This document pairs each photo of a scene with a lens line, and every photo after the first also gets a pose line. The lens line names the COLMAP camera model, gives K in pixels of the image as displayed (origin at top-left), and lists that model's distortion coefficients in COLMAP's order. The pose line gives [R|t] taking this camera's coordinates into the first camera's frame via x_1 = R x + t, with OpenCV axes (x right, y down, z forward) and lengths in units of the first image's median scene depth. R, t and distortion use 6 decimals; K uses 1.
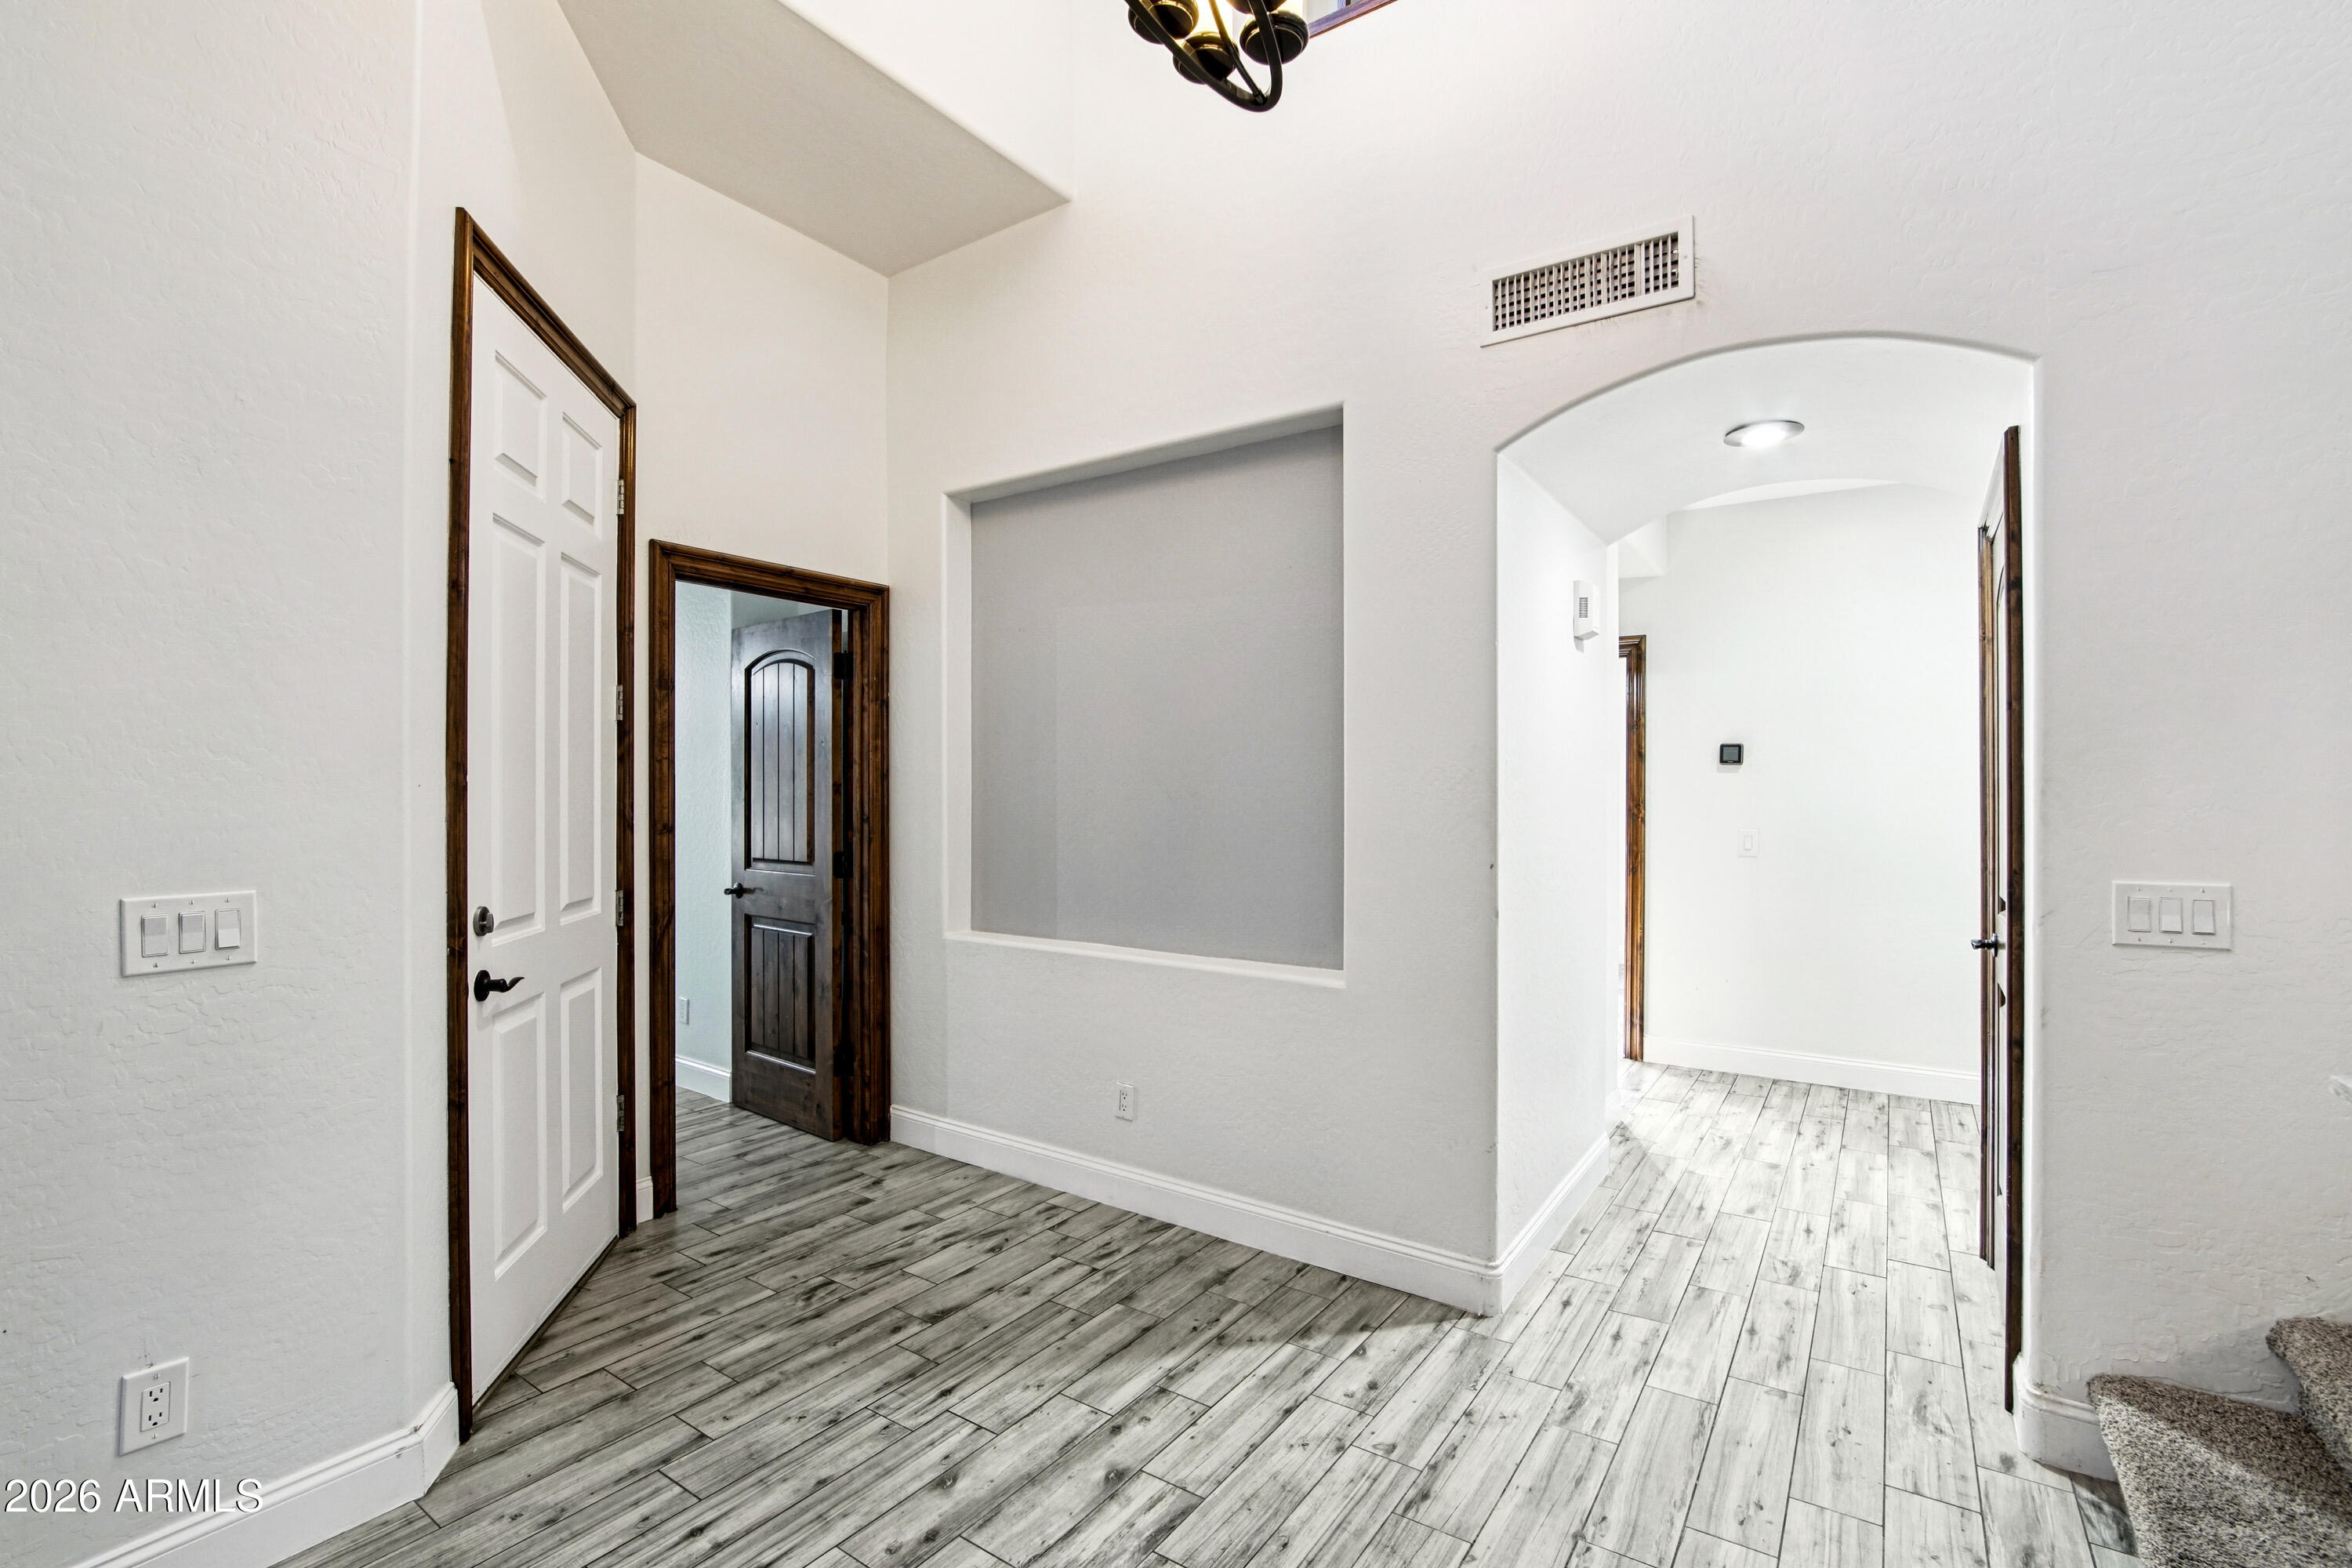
lens RADIAL K [[1056.5, 0, 1157.5], [0, 1056.5, 773.3], [0, 0, 1]] dist [-0.024558, 0.003502]
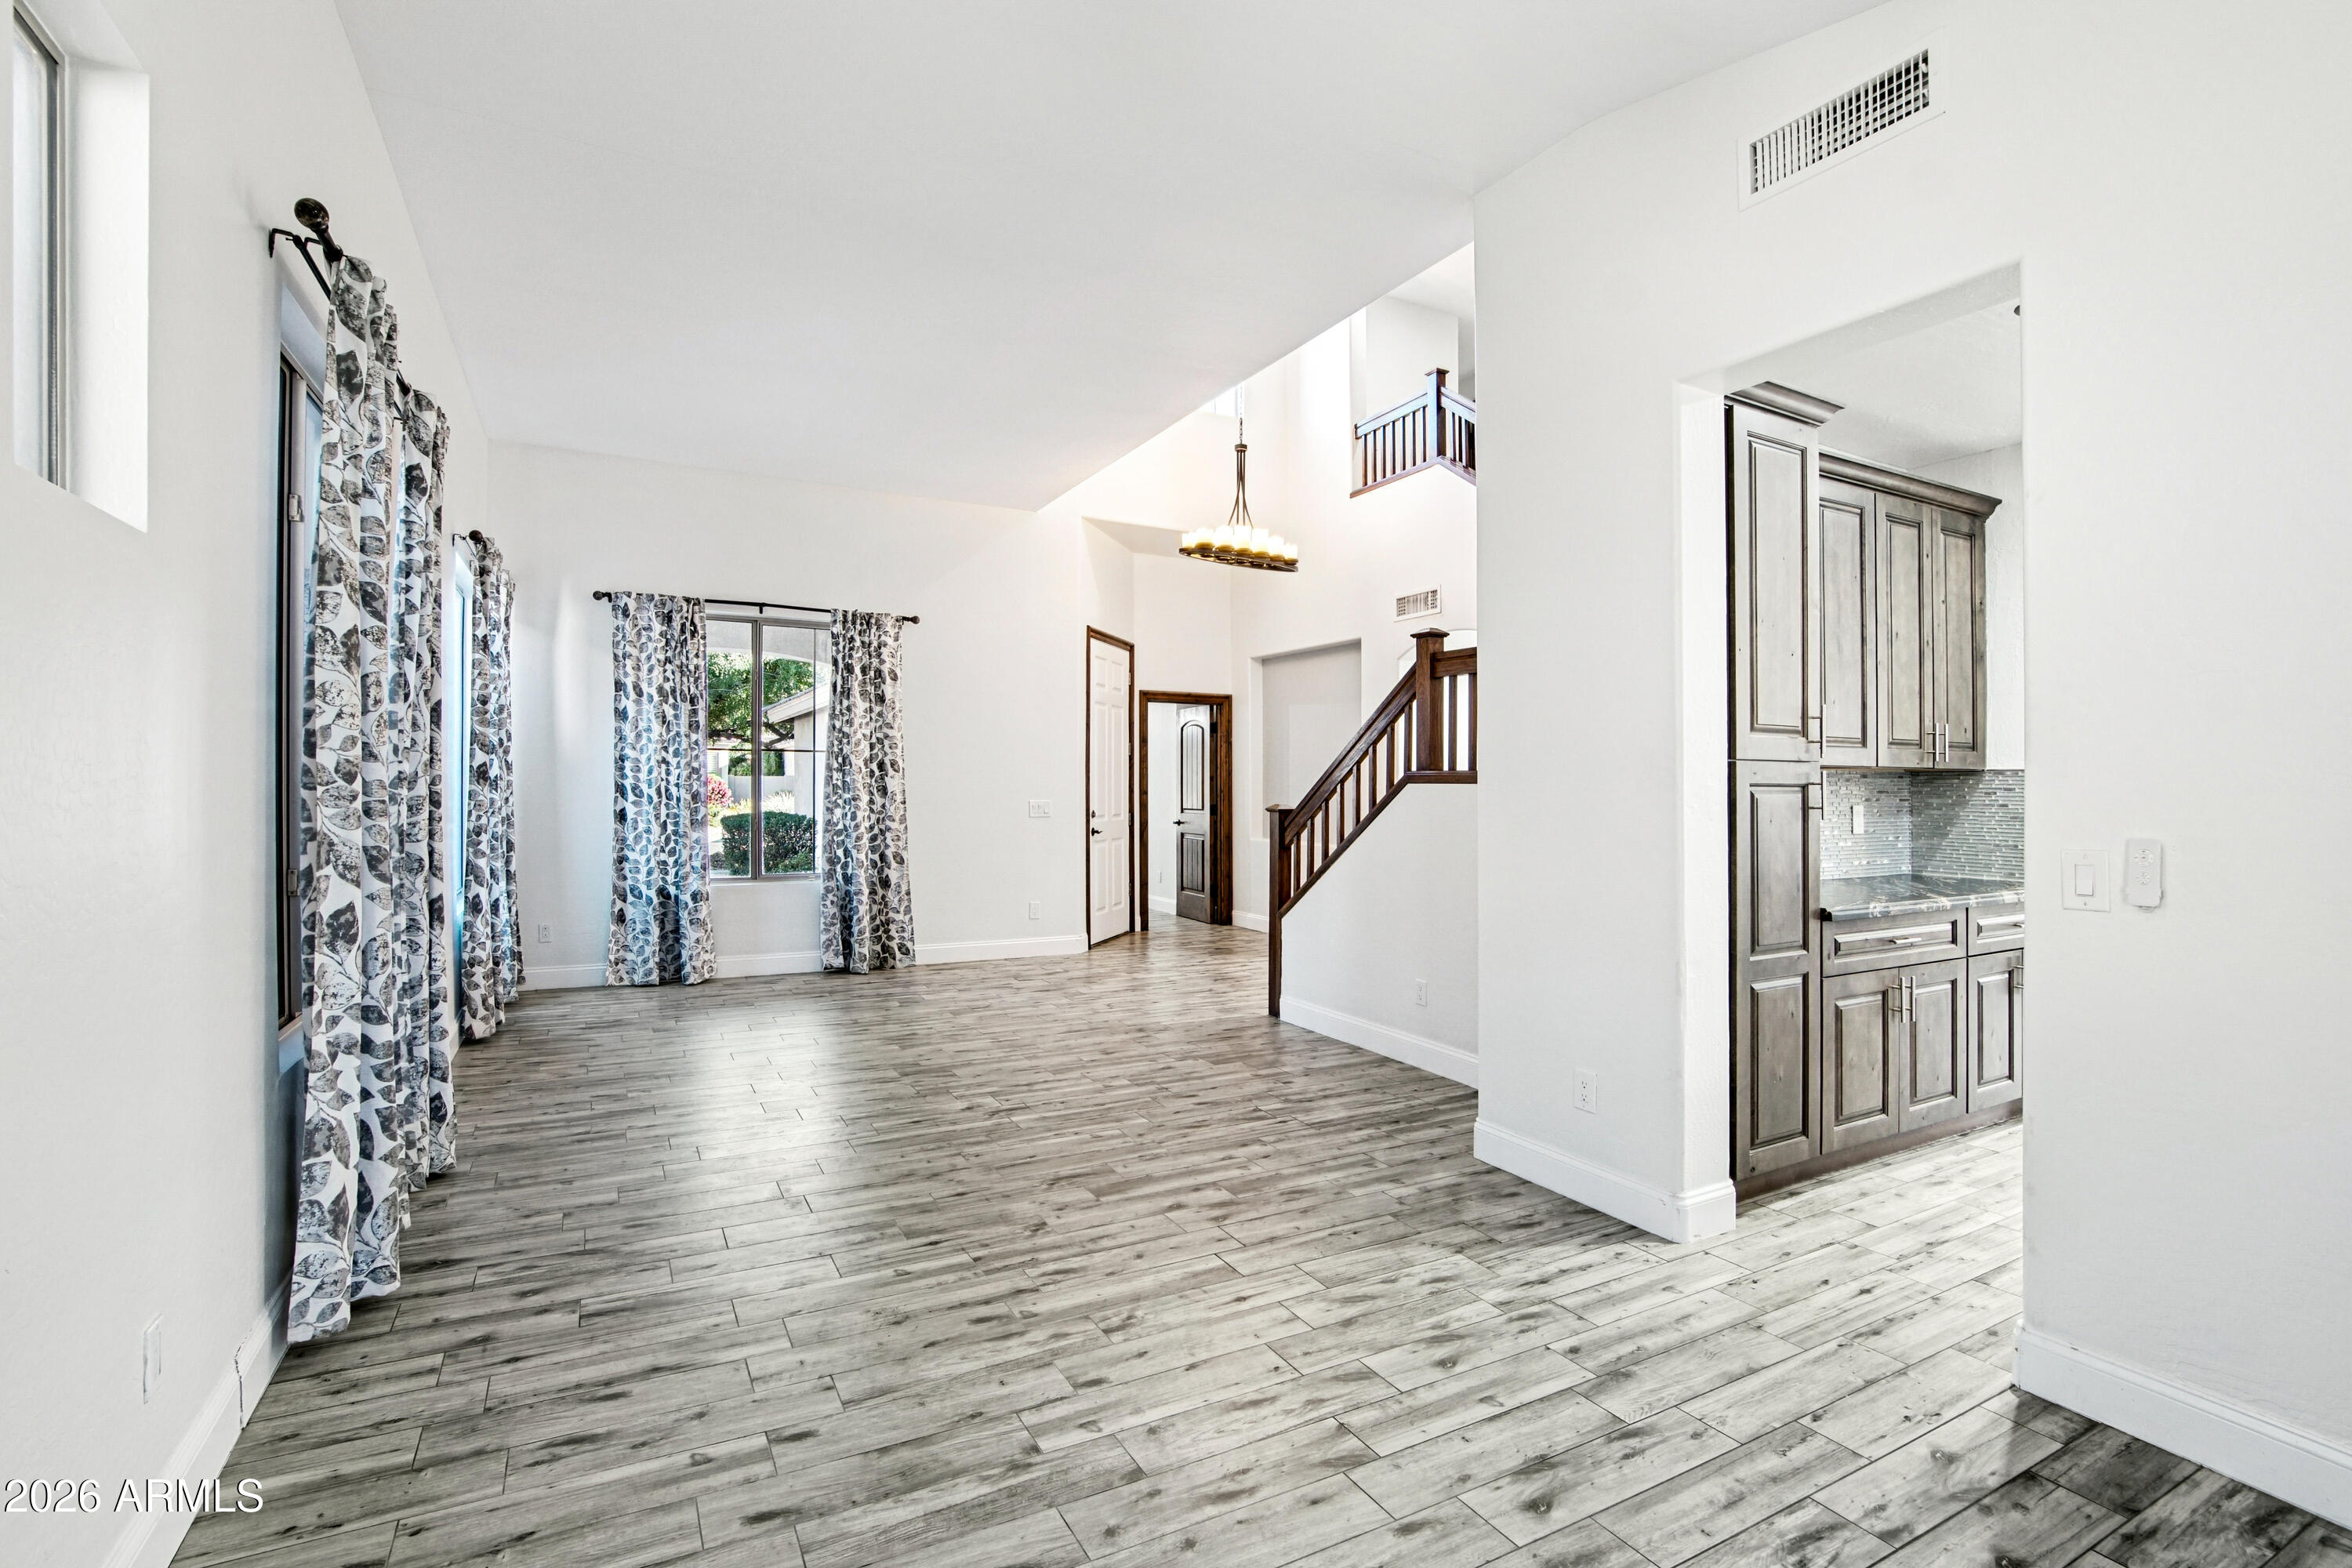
lens RADIAL K [[1056.5, 0, 1165.8], [0, 1056.5, 783.3], [0, 0, 1]] dist [-0.024558, 0.003502]
pose [[0.895298, 0.005565, -0.445433, 0.809760], [0.001360, 0.999883, 0.015225, -0.014240], [0.445465, -0.014237, 0.895186, -1.448181]]
